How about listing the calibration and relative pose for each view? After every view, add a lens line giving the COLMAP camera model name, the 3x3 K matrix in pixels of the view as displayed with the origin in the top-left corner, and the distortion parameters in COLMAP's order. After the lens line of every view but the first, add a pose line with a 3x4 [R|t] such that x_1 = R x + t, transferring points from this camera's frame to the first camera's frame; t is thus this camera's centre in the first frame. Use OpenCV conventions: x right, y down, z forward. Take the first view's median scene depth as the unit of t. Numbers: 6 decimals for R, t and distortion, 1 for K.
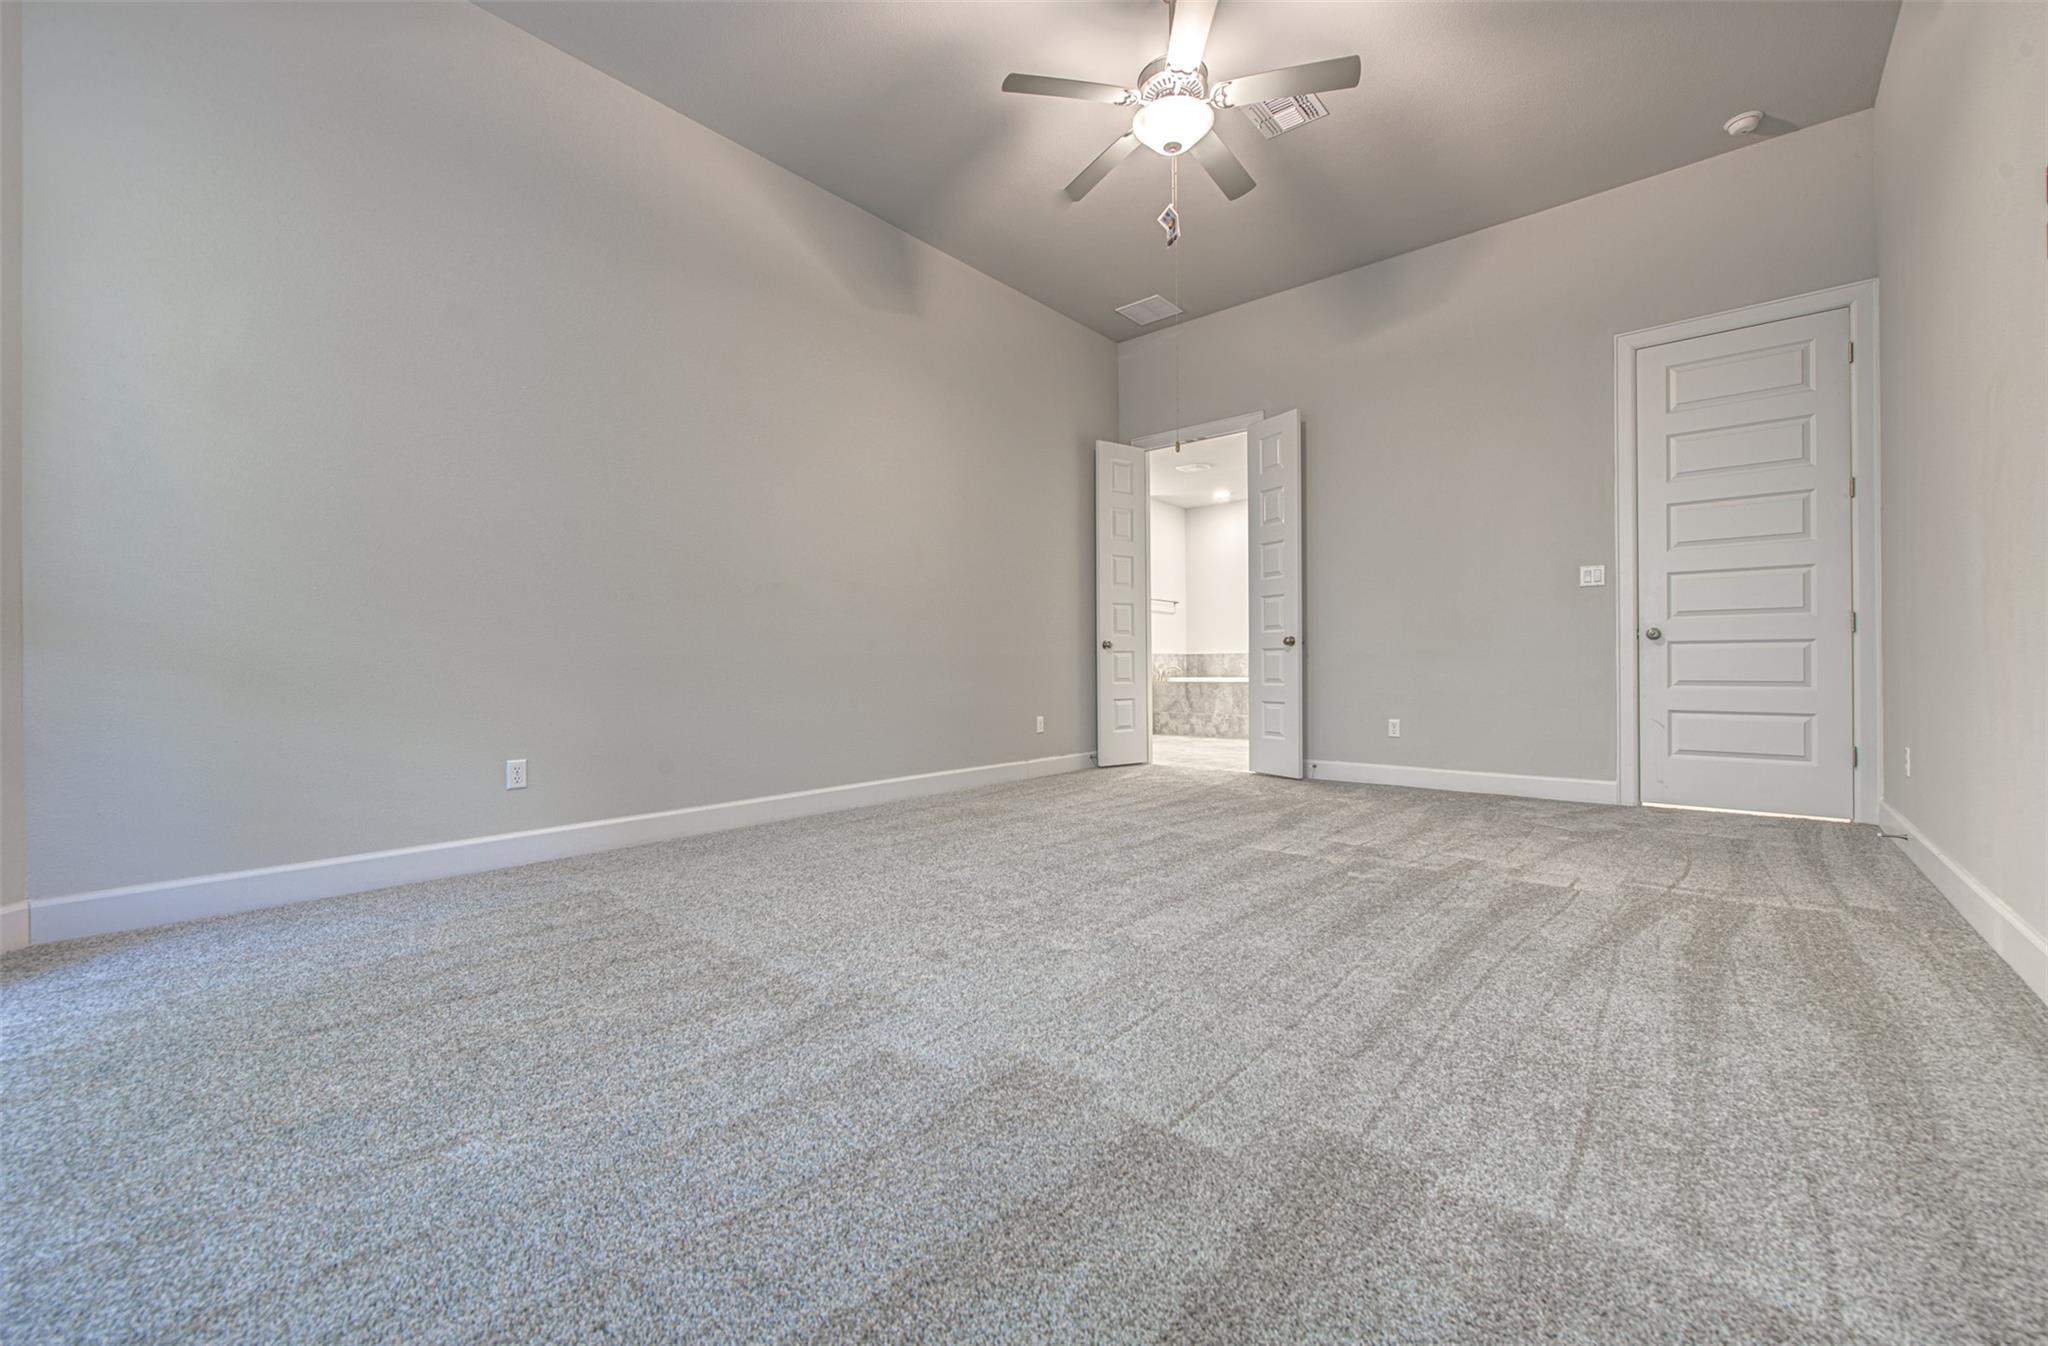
lens RADIAL K [[828.0, 0, 1022.0], [0, 828.0, 671.2], [0, 0, 1]] dist [-0.004198, -0.000172]
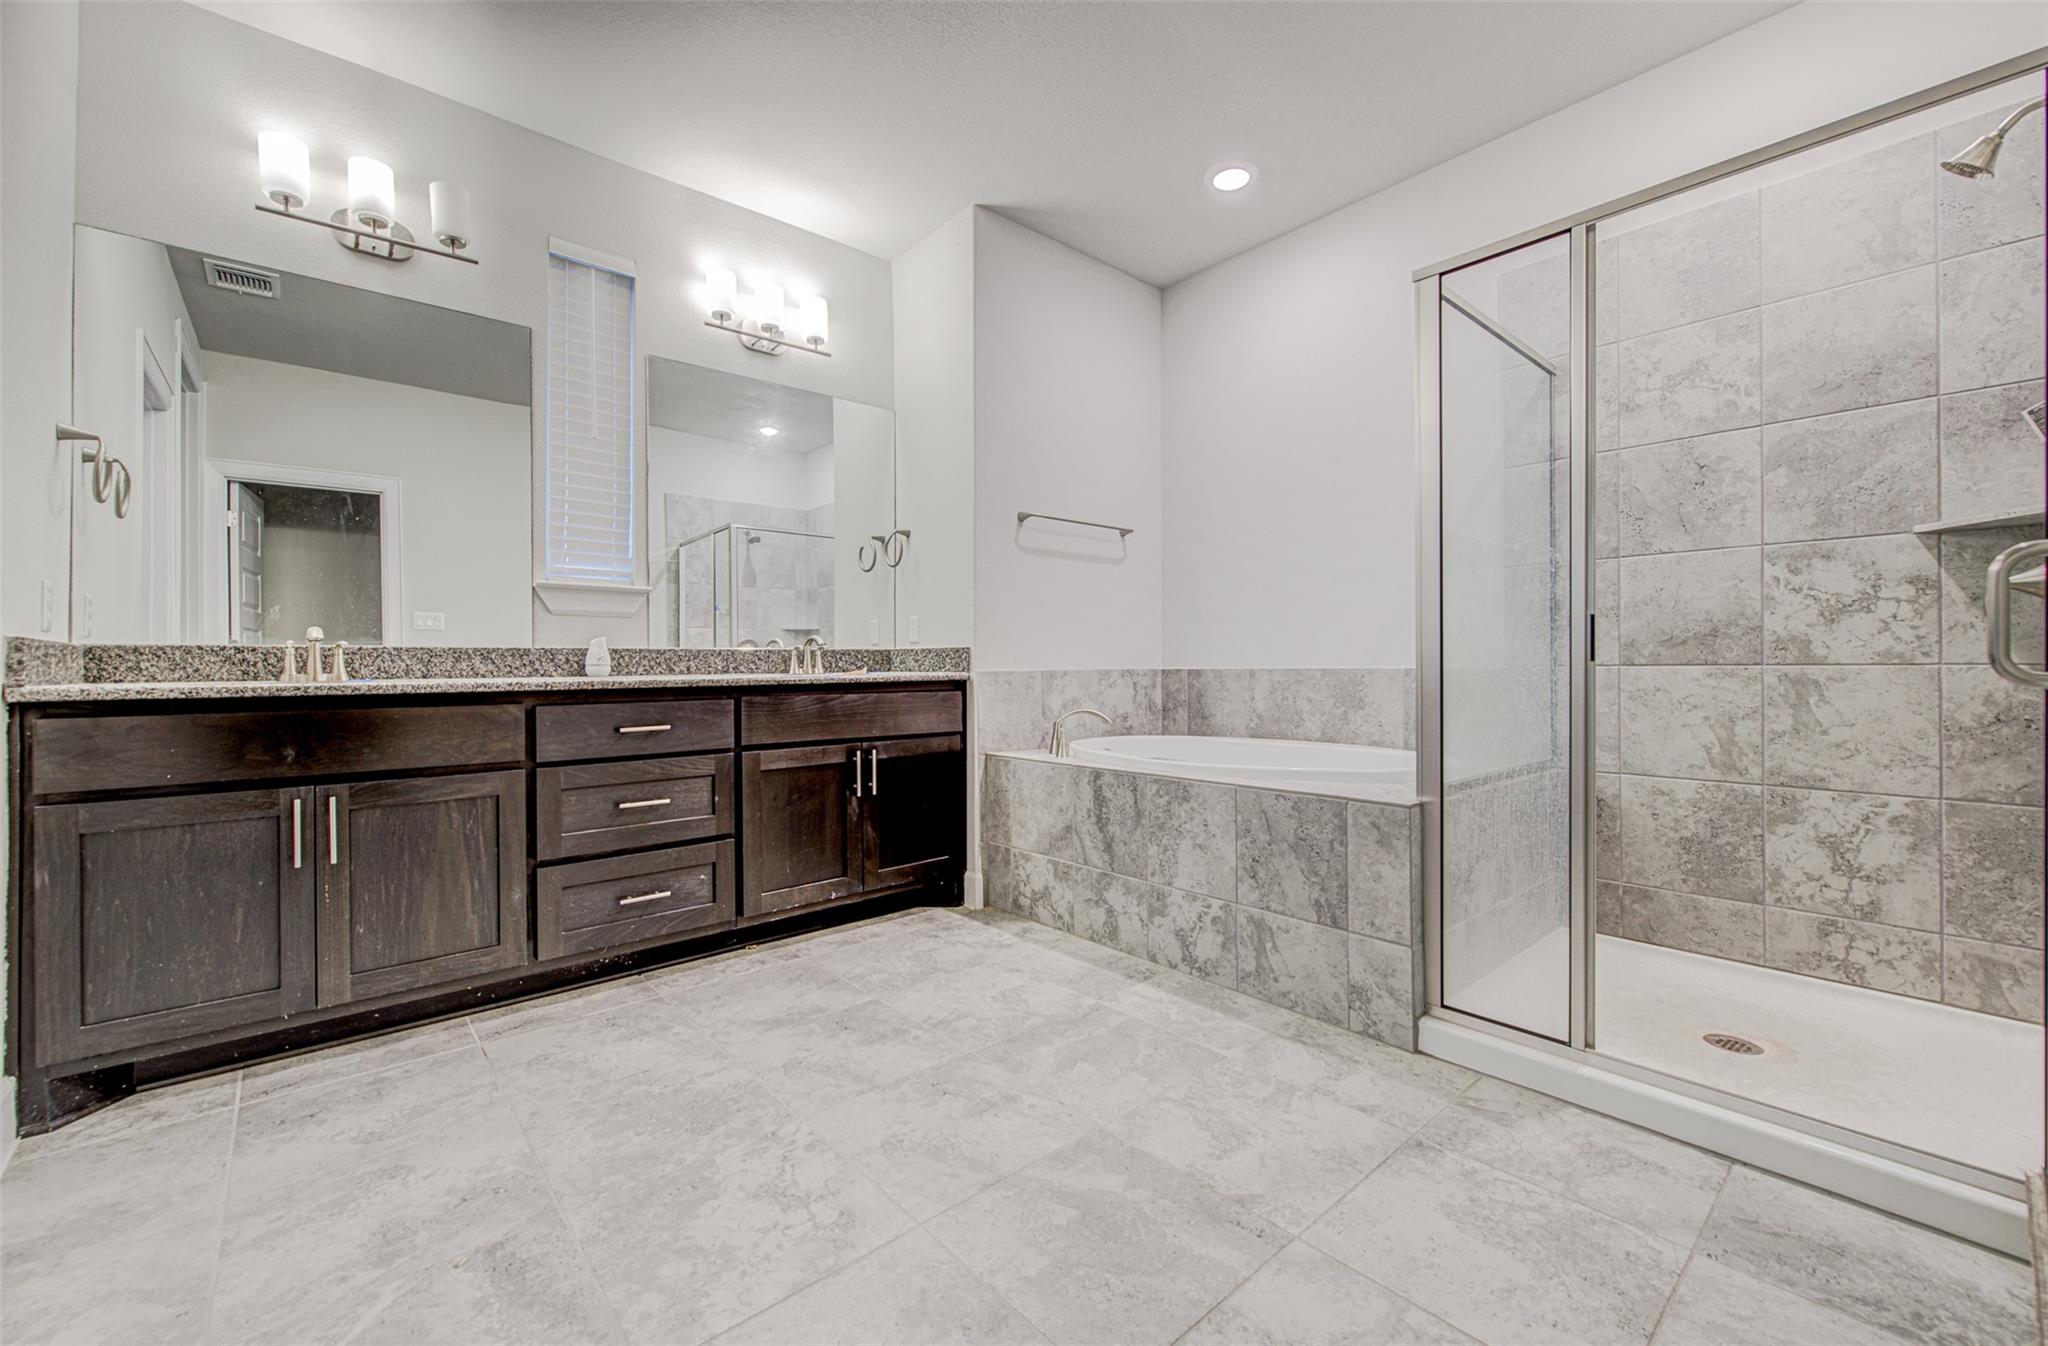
lens RADIAL K [[828.0, 0, 1029.6], [0, 828.0, 670.6], [0, 0, 1]] dist [-0.004198, -0.000172]
pose [[0.990116, 0.000660, -0.140252, 0.217056], [-0.000191, 0.999994, 0.003357, -0.023980], [0.140253, -0.003297, 0.990110, 0.694678]]
